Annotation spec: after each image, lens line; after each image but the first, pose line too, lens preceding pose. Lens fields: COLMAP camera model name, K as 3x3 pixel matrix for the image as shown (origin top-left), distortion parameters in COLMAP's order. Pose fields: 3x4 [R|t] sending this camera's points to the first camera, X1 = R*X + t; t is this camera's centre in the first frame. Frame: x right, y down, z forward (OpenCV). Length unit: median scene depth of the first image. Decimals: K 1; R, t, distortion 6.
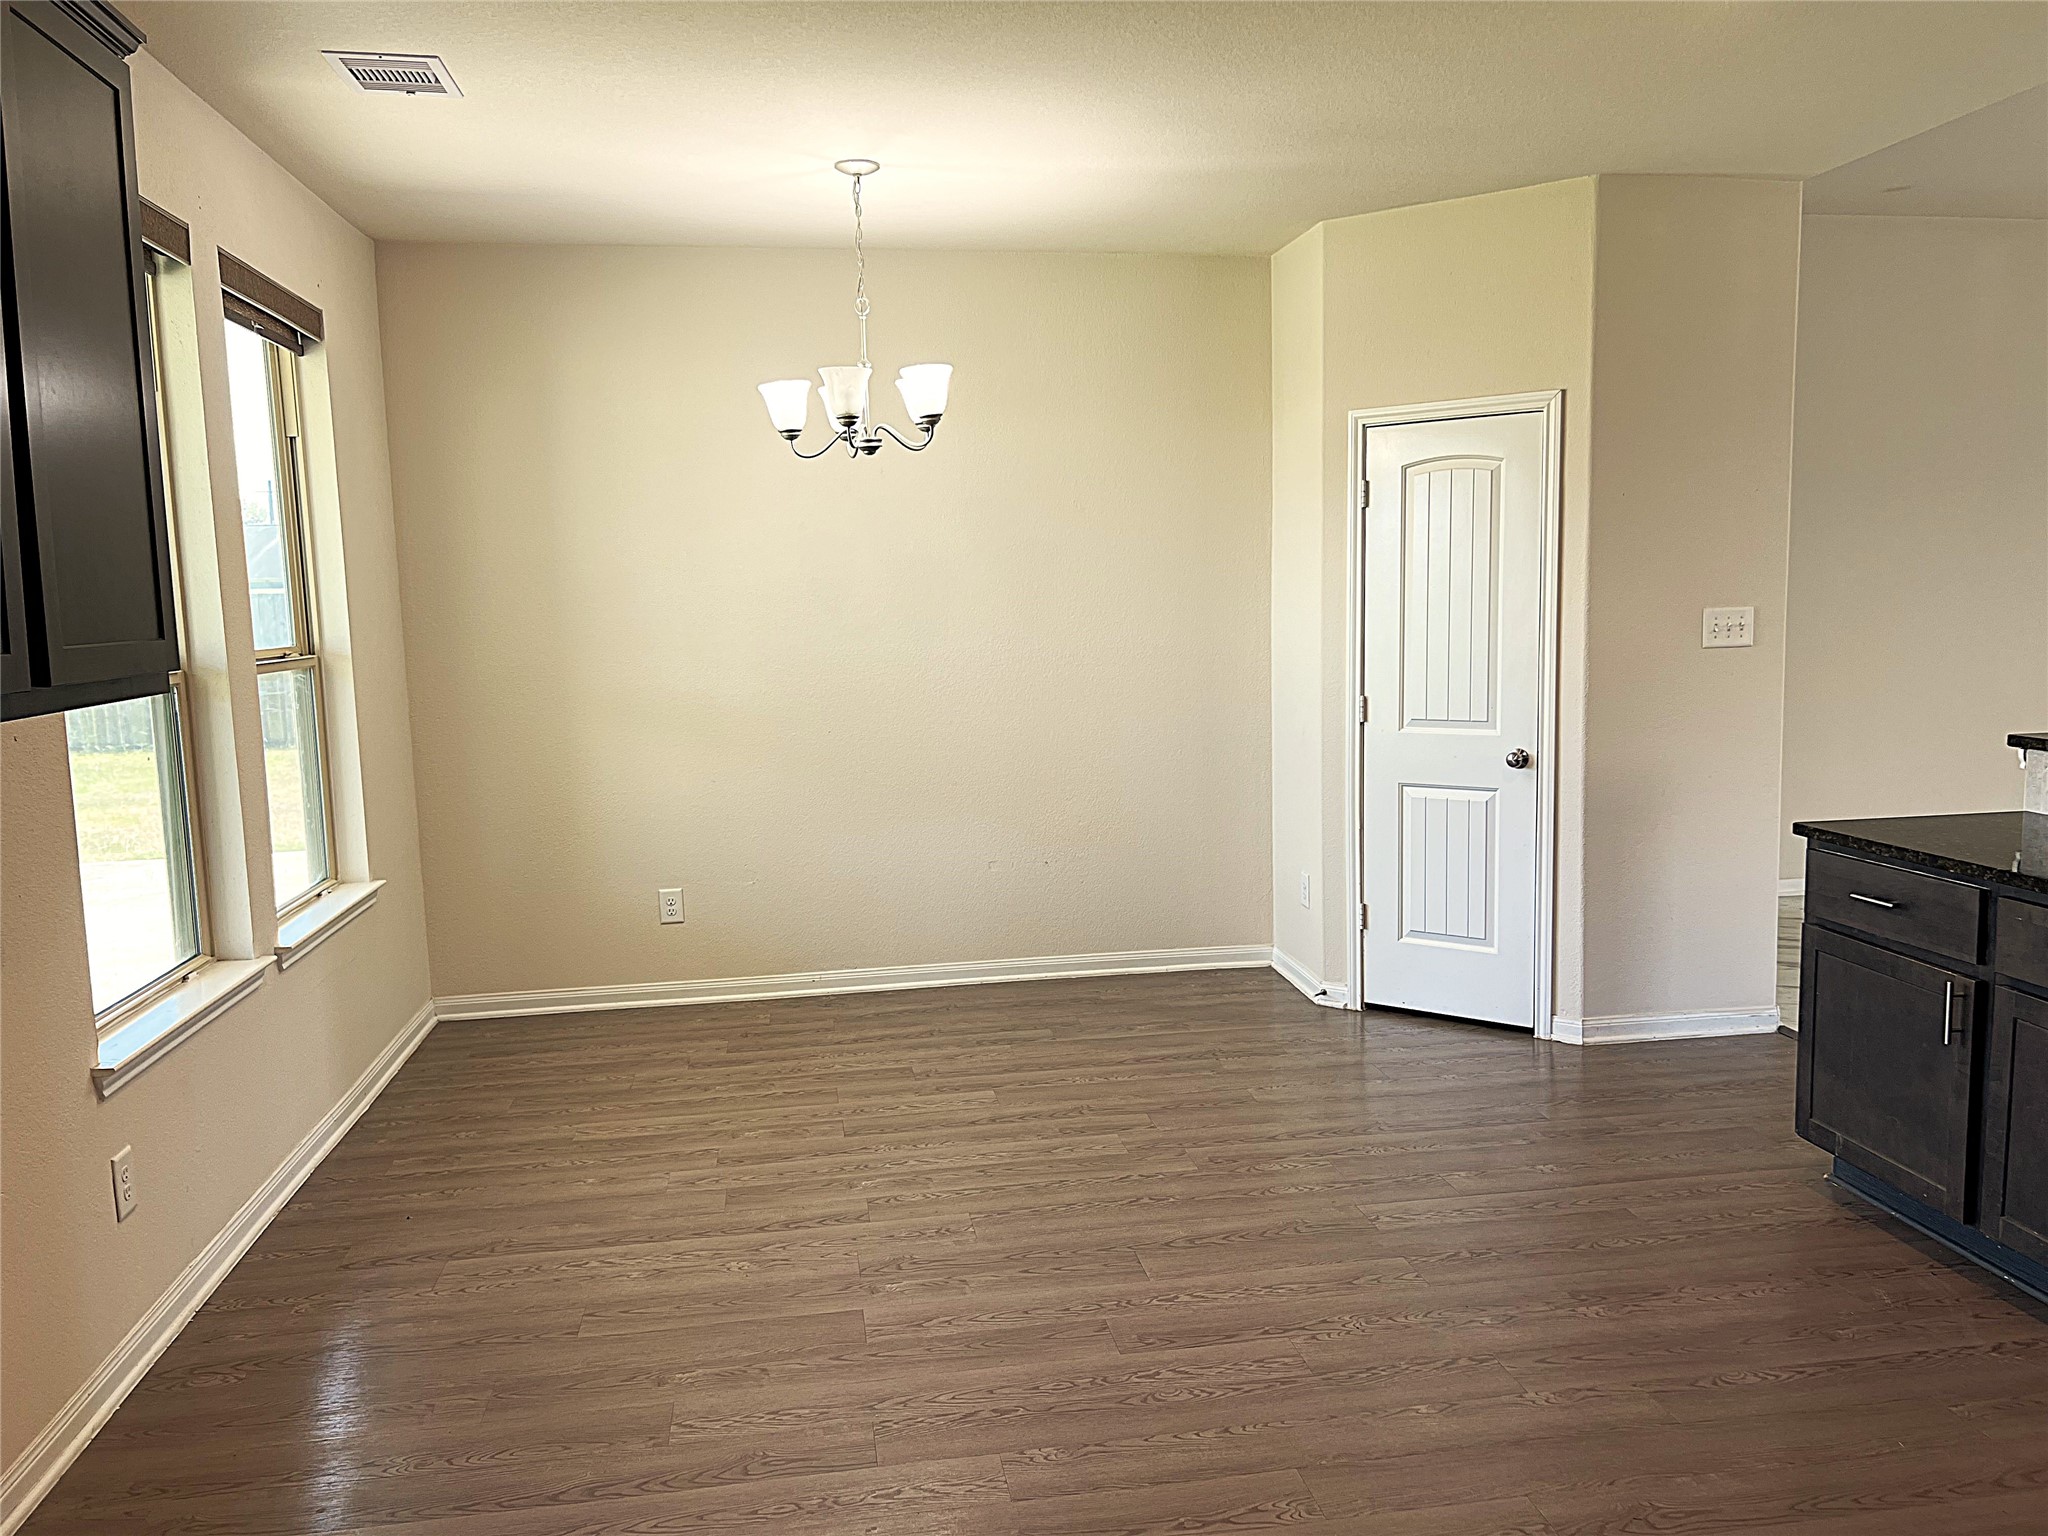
lens RADIAL K [[1541.1, 0, 1043.4], [0, 1541.1, 767.7], [0, 0, 1]] dist [0.038659, -0.028147]
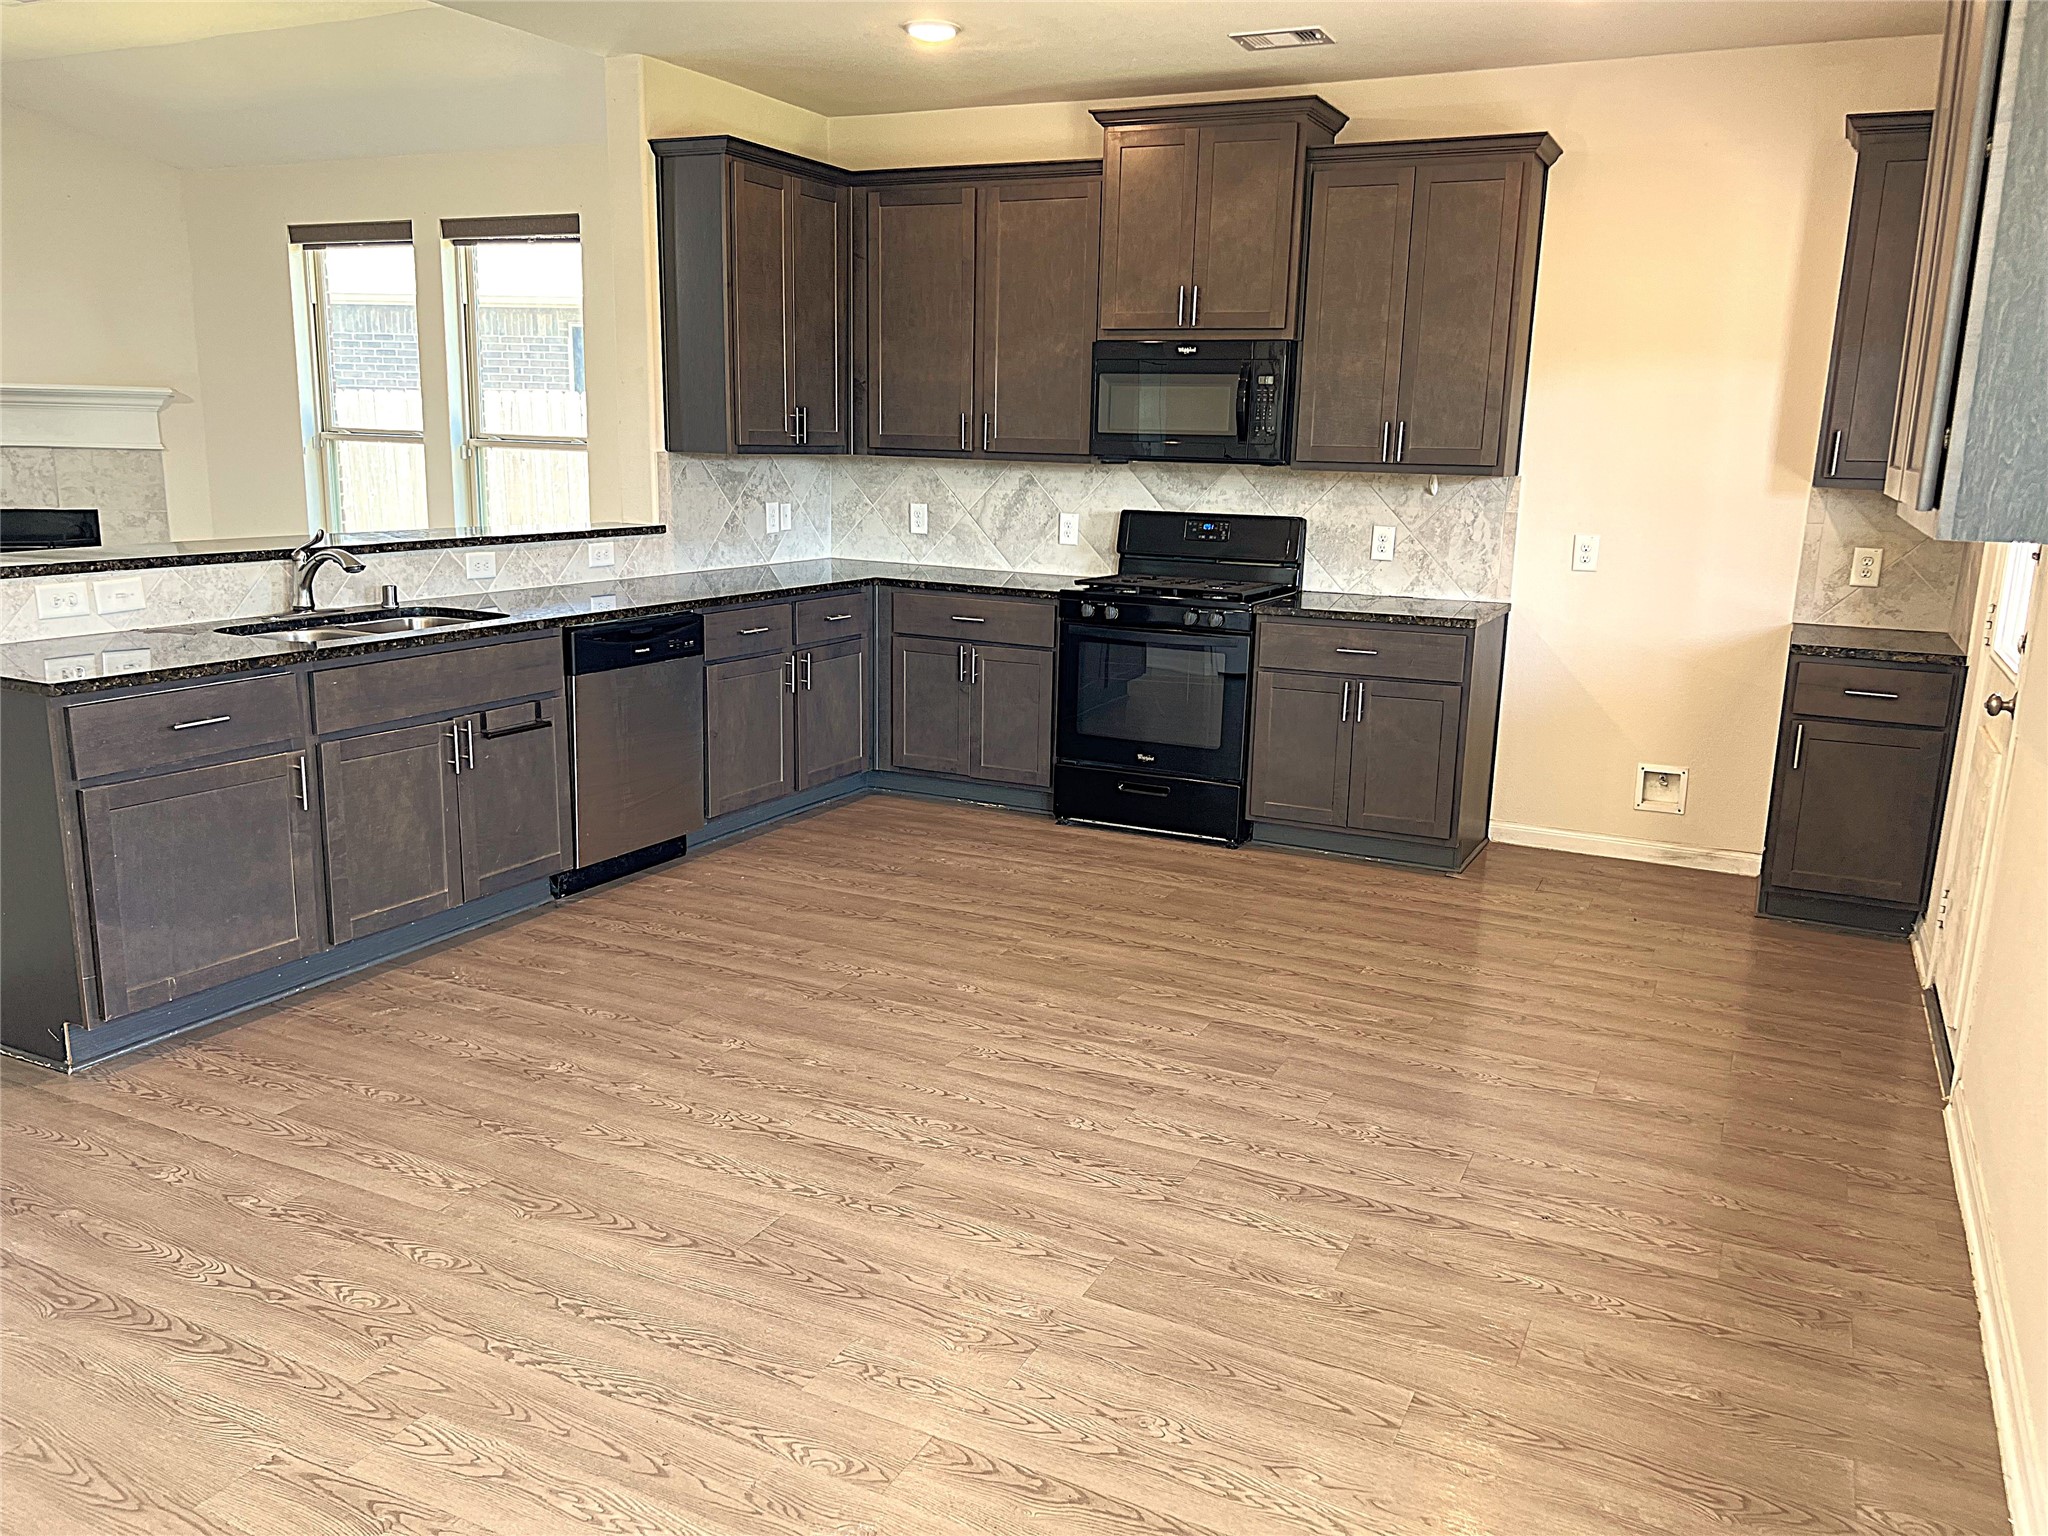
lens RADIAL K [[1541.1, 0, 1041.1], [0, 1541.1, 775.6], [0, 0, 1]] dist [0.038659, -0.028147]
pose [[-0.813646, -0.127813, 0.567137, -0.549698], [0.060507, 0.951618, 0.301268, -0.171329], [-0.578204, 0.279441, -0.766546, 1.619792]]
